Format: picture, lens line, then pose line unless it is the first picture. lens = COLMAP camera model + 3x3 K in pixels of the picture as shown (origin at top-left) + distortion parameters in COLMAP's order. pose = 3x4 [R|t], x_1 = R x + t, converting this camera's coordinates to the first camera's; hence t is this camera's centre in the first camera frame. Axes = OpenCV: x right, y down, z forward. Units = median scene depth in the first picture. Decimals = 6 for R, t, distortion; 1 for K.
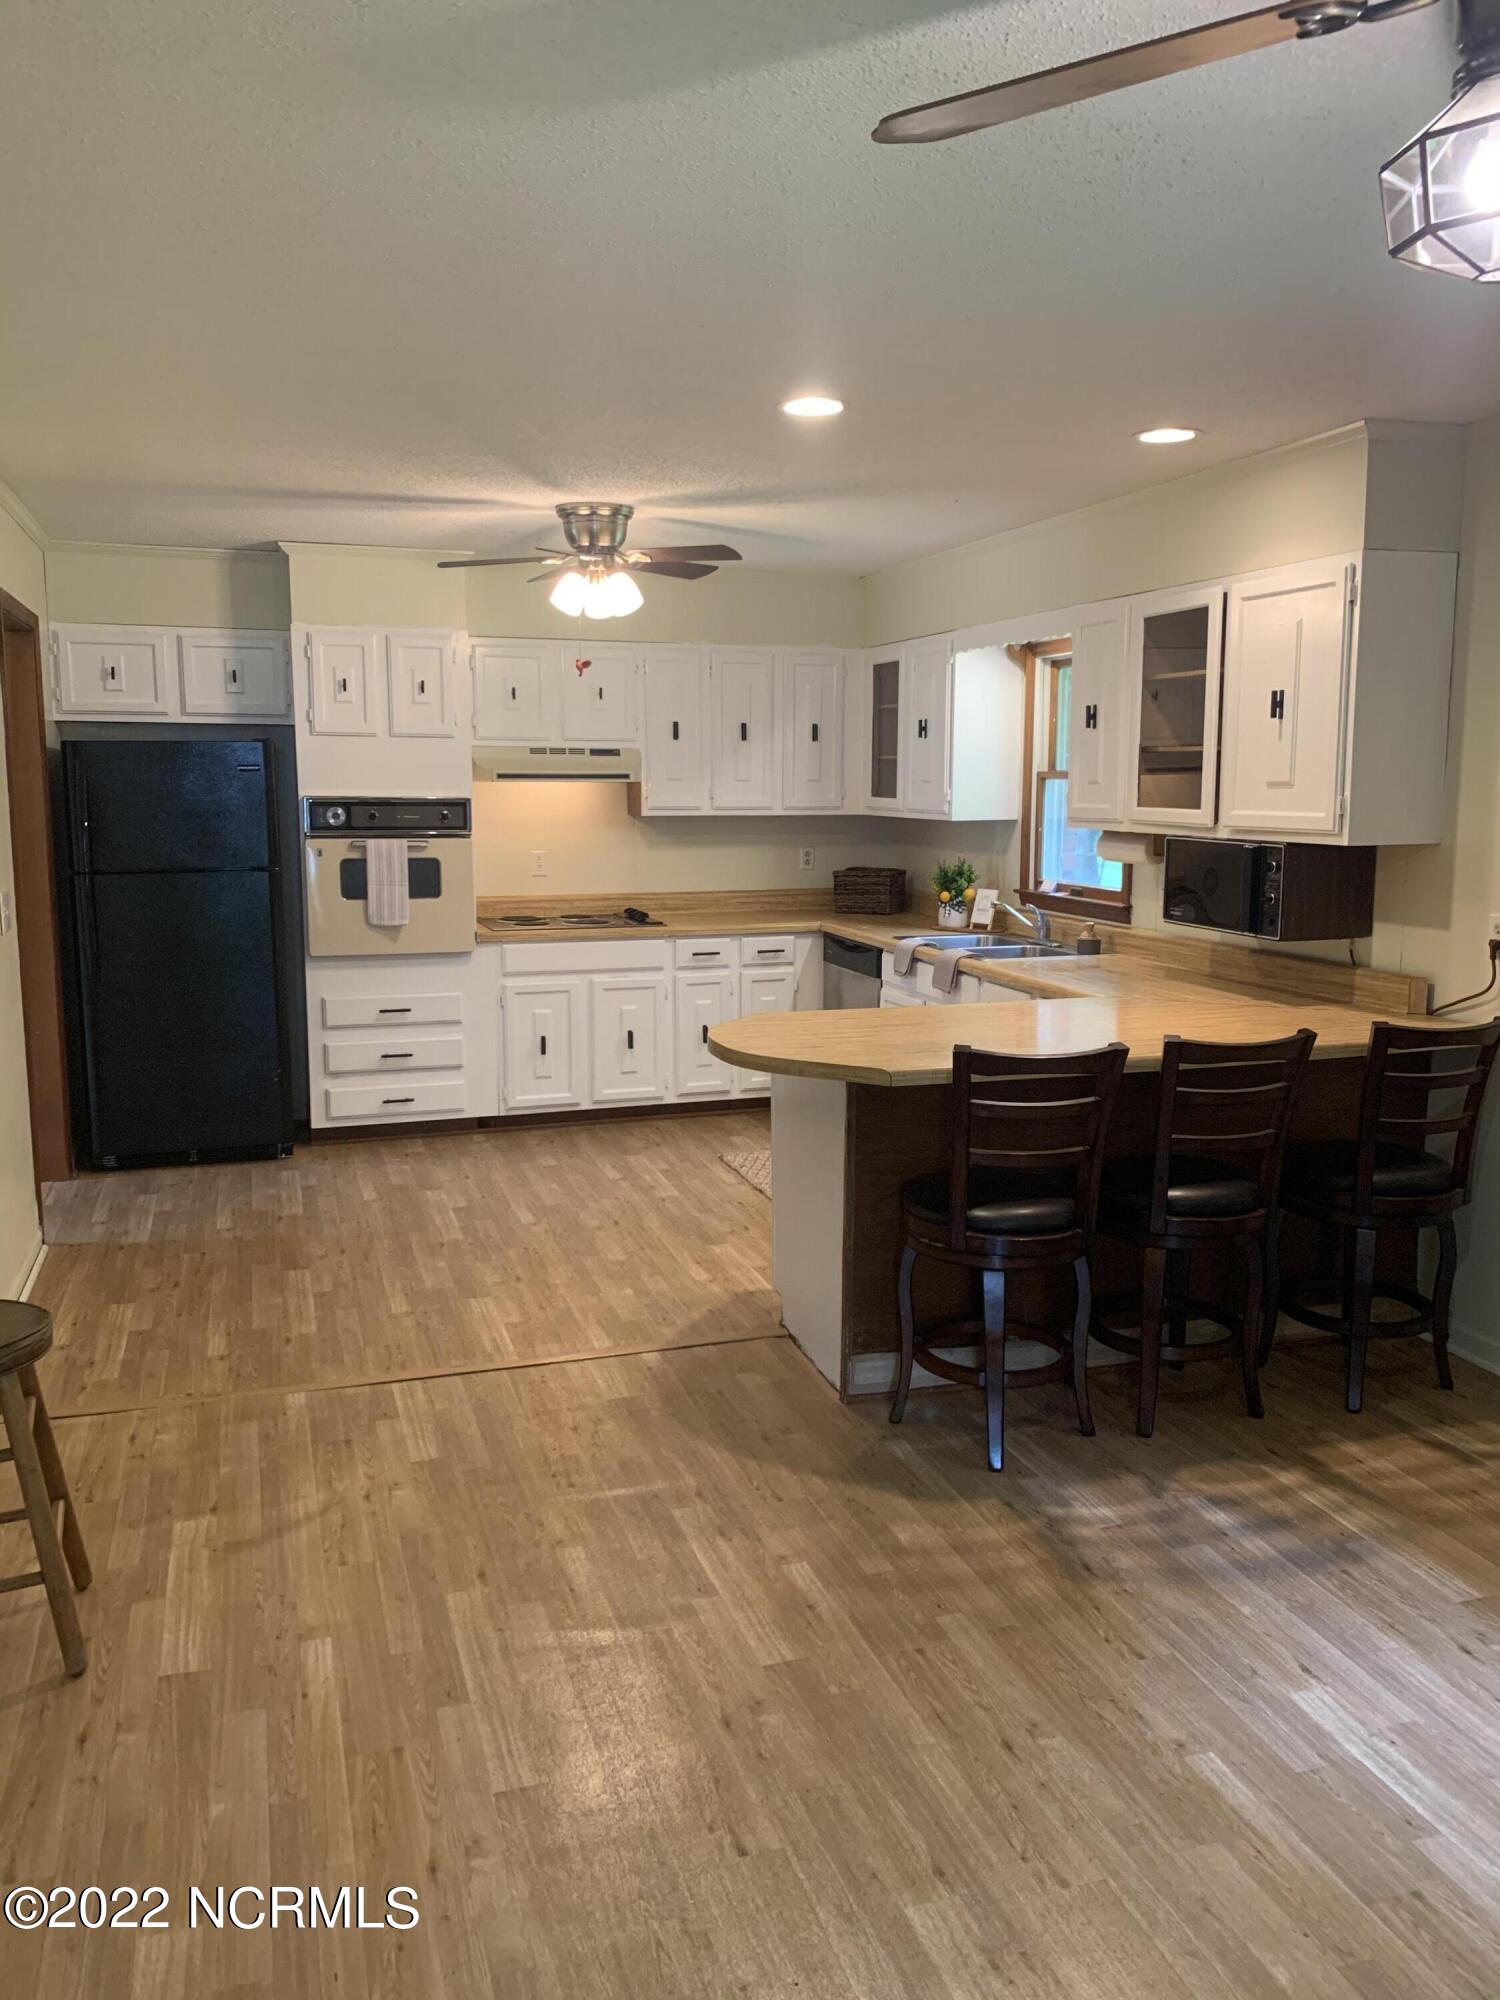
lens RADIAL K [[1528.8, 0, 759.1], [0, 1528.8, 1012.7], [0, 0, 1]] dist [0.070668, -0.113544]
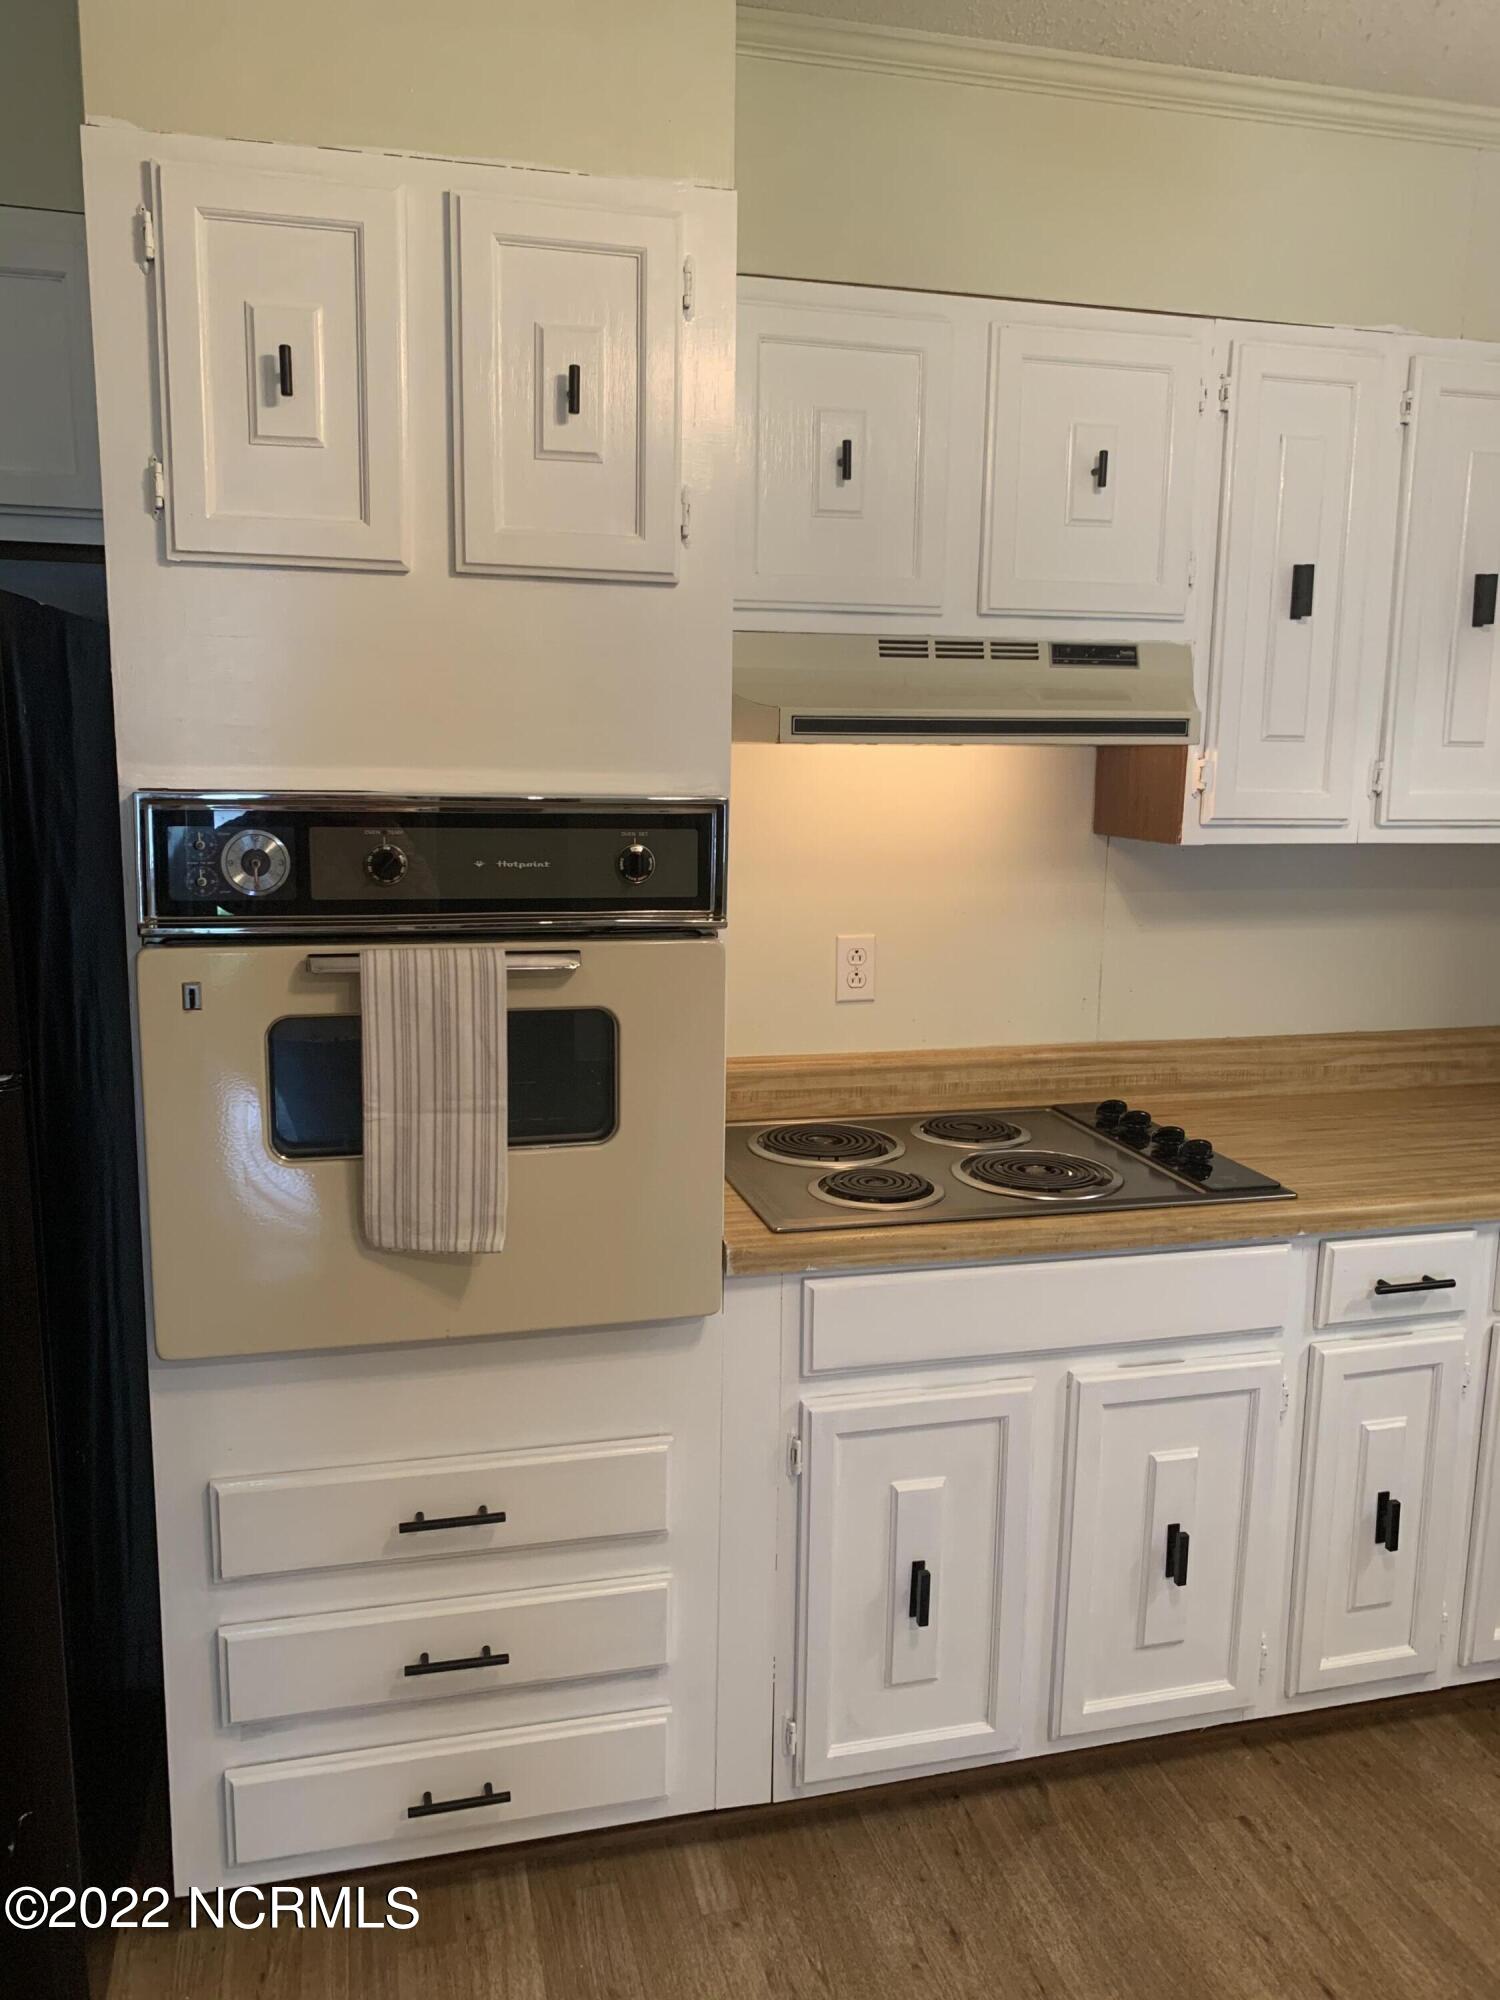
lens RADIAL K [[1528.8, 0, 746.2], [0, 1528.8, 997.7], [0, 0, 1]] dist [0.070668, -0.113544]
pose [[0.998261, 0.022424, -0.054509, -0.169418], [-0.021454, 0.999602, 0.018310, -0.109220], [0.054898, -0.017109, 0.998345, 0.719969]]
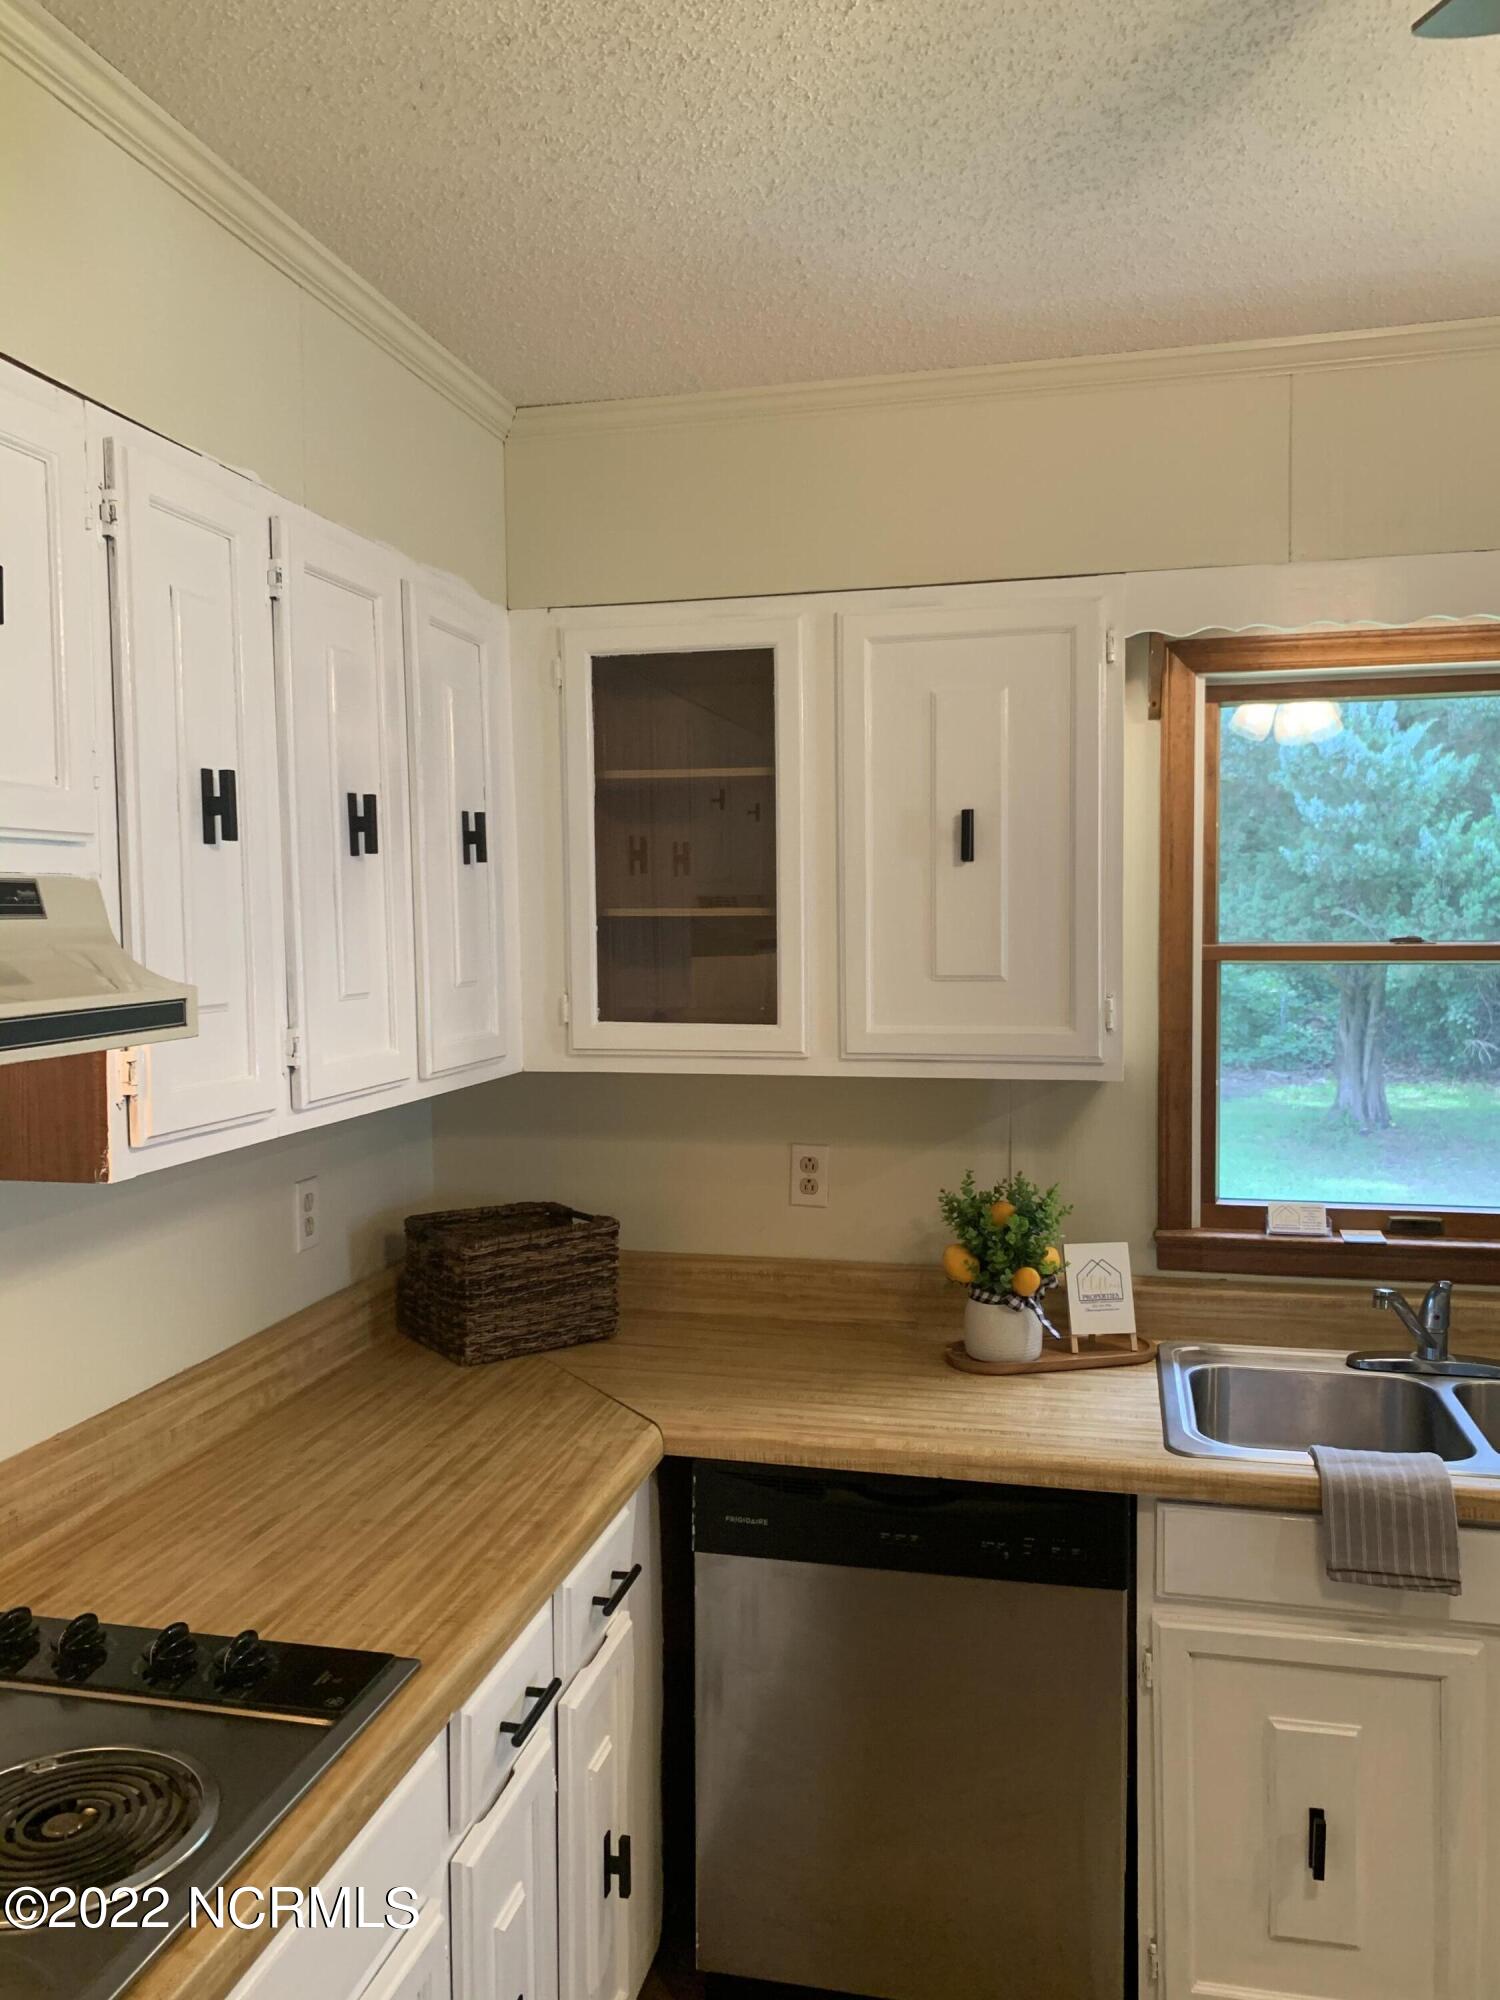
lens RADIAL K [[1528.8, 0, 744.4], [0, 1528.8, 987.3], [0, 0, 1]] dist [0.070668, -0.113544]
pose [[0.525584, -0.049694, 0.849289, -0.236745], [0.142344, 0.989356, -0.030200, -0.151097], [-0.838749, 0.136764, 0.527063, 0.887064]]
